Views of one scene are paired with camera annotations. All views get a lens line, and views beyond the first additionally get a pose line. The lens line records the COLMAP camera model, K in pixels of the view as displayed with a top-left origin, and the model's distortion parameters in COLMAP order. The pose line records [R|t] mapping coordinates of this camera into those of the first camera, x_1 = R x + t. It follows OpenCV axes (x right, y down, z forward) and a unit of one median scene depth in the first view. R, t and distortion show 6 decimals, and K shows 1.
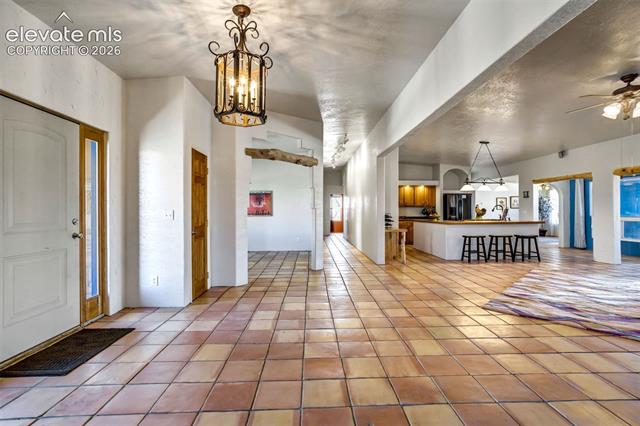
lens RADIAL K [[300.3, 0, 321.5], [0, 300.3, 209.8], [0, 0, 1]] dist [-0.017328, 0.011417]
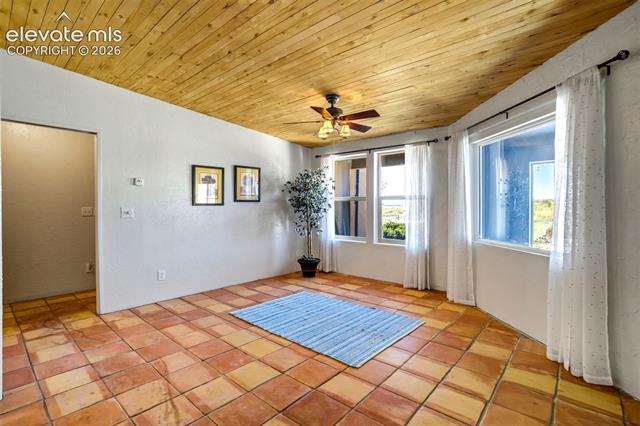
lens RADIAL K [[300.3, 0, 323.7], [0, 300.3, 210.2], [0, 0, 1]] dist [-0.017328, 0.011417]
pose [[0.690418, -0.001637, 0.723409, 0.600609], [-0.002342, 0.999987, 0.004497, 0.001430], [-0.723407, -0.004799, 0.690406, 0.916036]]
